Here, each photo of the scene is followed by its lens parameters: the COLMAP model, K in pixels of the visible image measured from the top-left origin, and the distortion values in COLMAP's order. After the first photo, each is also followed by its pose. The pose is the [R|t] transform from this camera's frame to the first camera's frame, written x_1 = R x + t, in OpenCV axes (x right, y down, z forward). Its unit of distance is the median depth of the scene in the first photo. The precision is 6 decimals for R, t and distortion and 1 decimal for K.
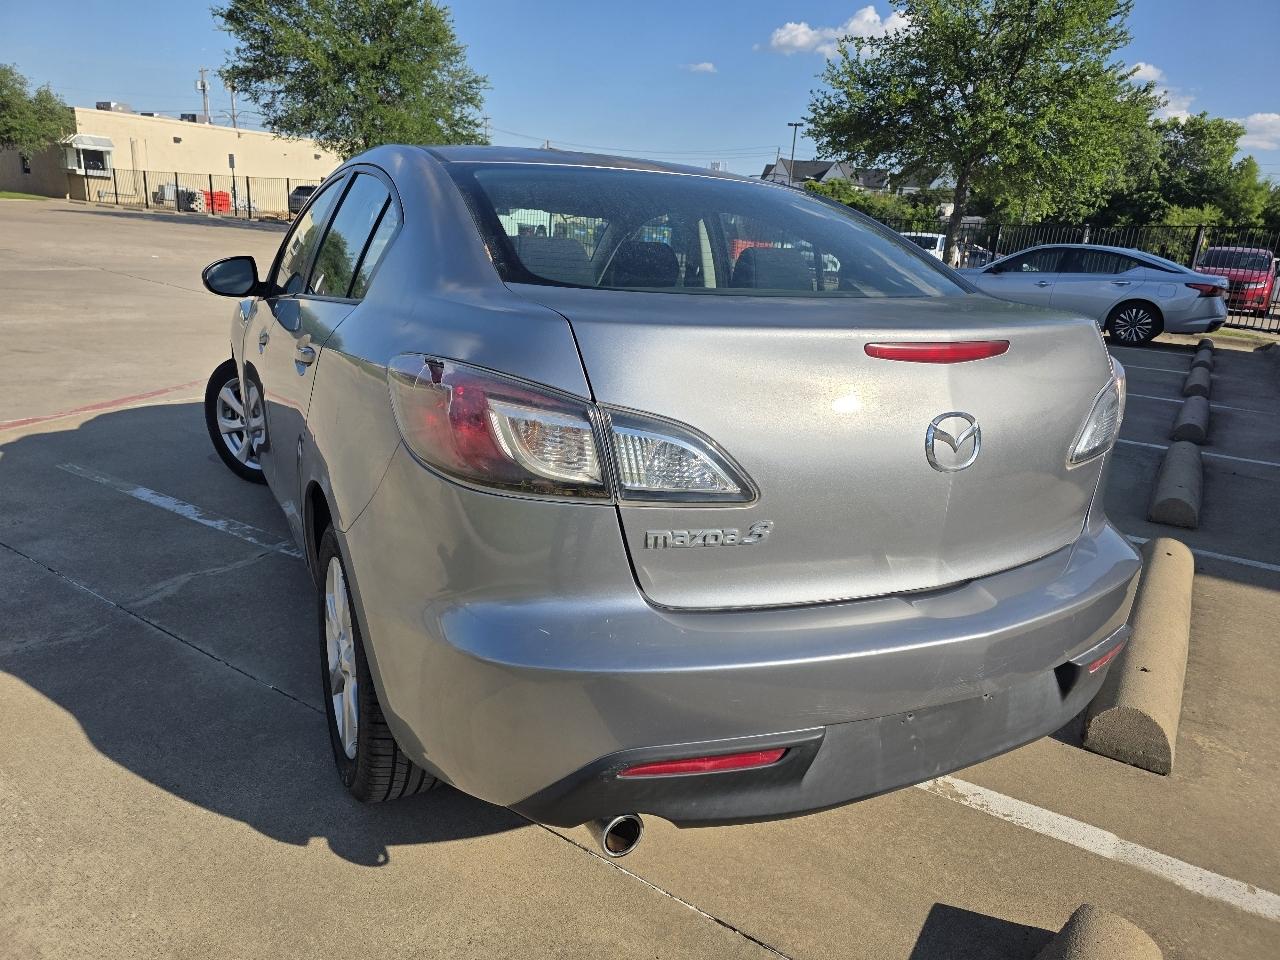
lens RADIAL K [[869.3, 0, 654.2], [0, 869.3, 487.0], [0, 0, 1]] dist [0.042365, -0.040075]
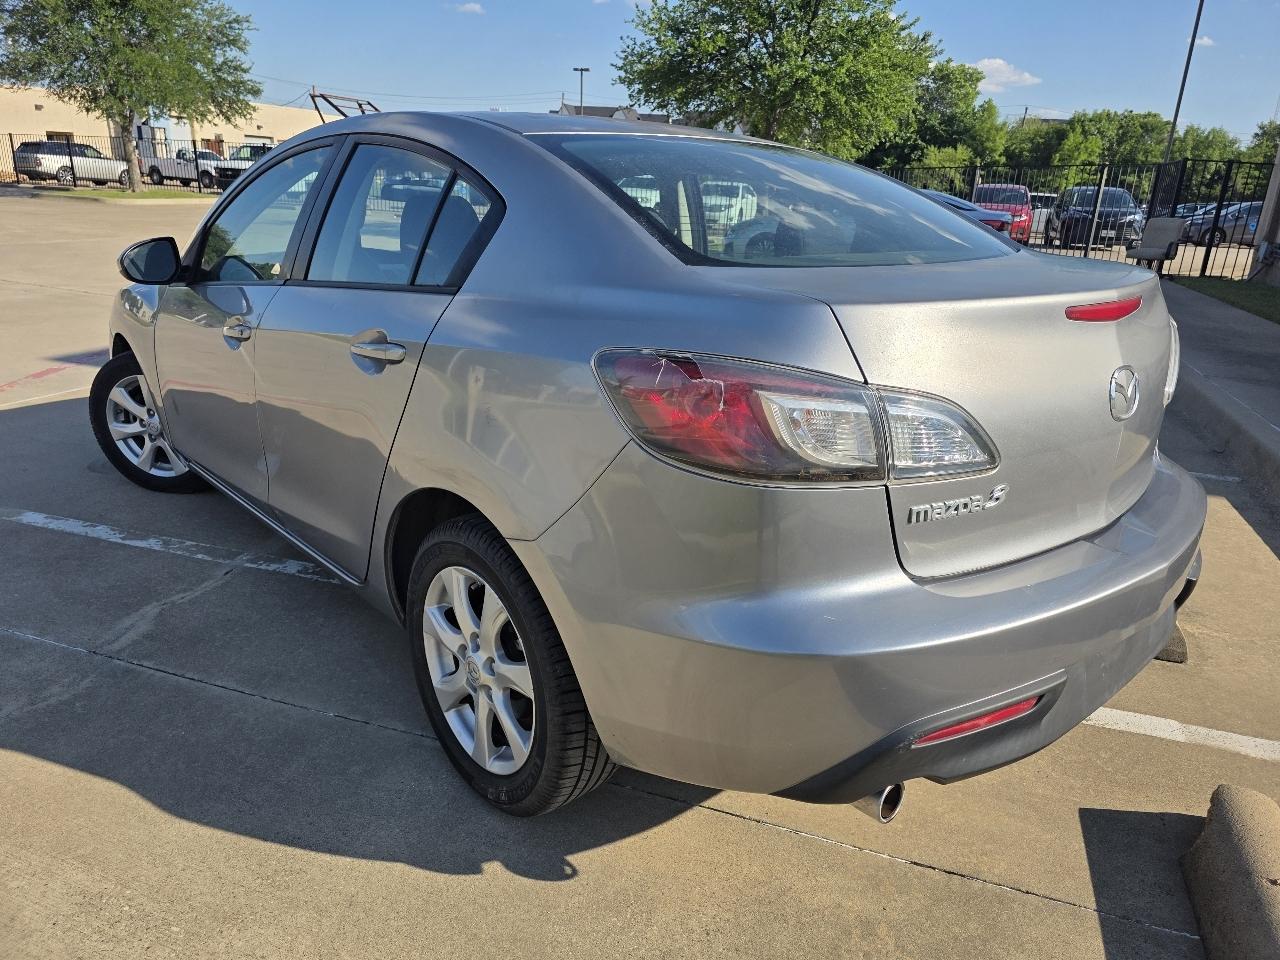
lens RADIAL K [[868.4, 0, 675.1], [0, 868.4, 475.6], [0, 0, 1]] dist [0.041979, -0.039941]
pose [[0.969808, -0.102795, 0.221148, -0.166560], [0.093429, 0.994244, 0.052430, -0.021852], [-0.225264, -0.030186, 0.973830, 0.022100]]
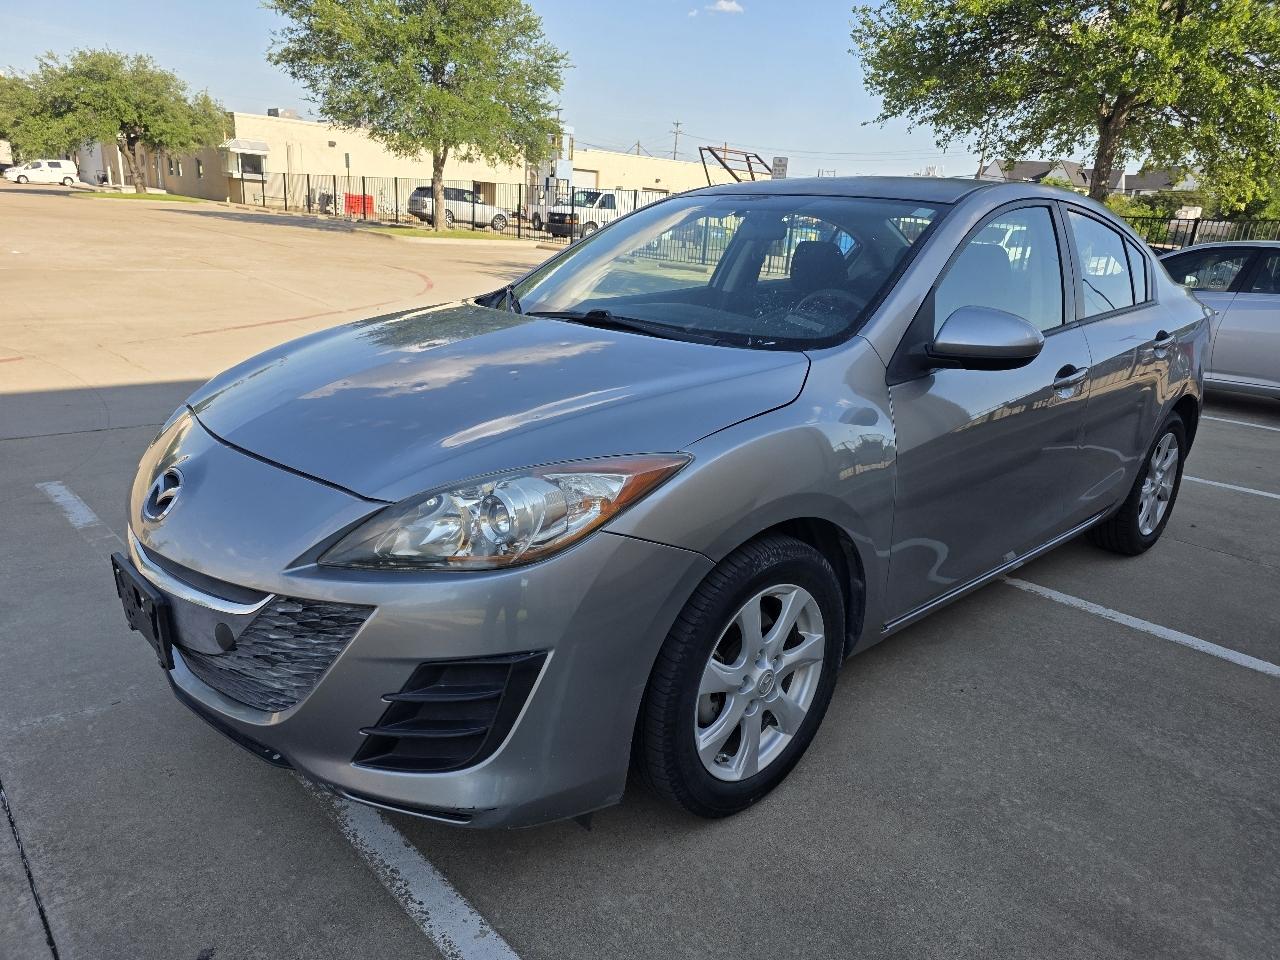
lens RADIAL K [[869.3, 0, 654.2], [0, 869.3, 487.0], [0, 0, 1]] dist [0.042365, -0.040075]
pose [[0.972970, 0.067615, -0.220812, 1.335281], [-0.069633, 0.997572, -0.001358, -0.547510], [0.220184, 0.016697, 0.975315, 2.176175]]
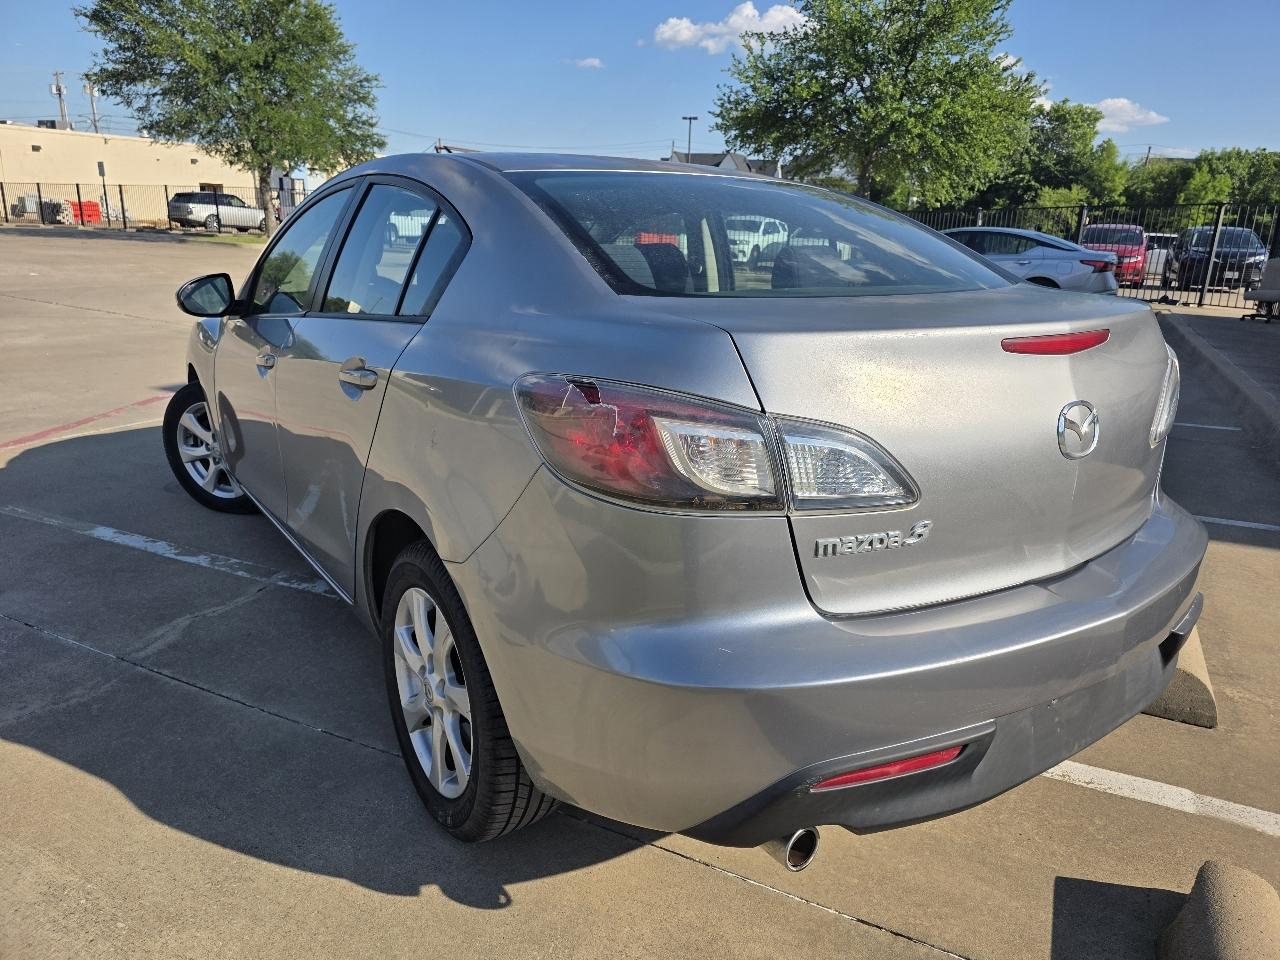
lens RADIAL K [[868.4, 0, 675.1], [0, 868.4, 475.6], [0, 0, 1]] dist [0.041979, -0.039941]
pose [[0.990976, -0.067634, 0.115723, -0.093043], [0.068303, 0.997663, -0.001827, -0.010607], [-0.115329, 0.009715, 0.993280, 0.010996]]
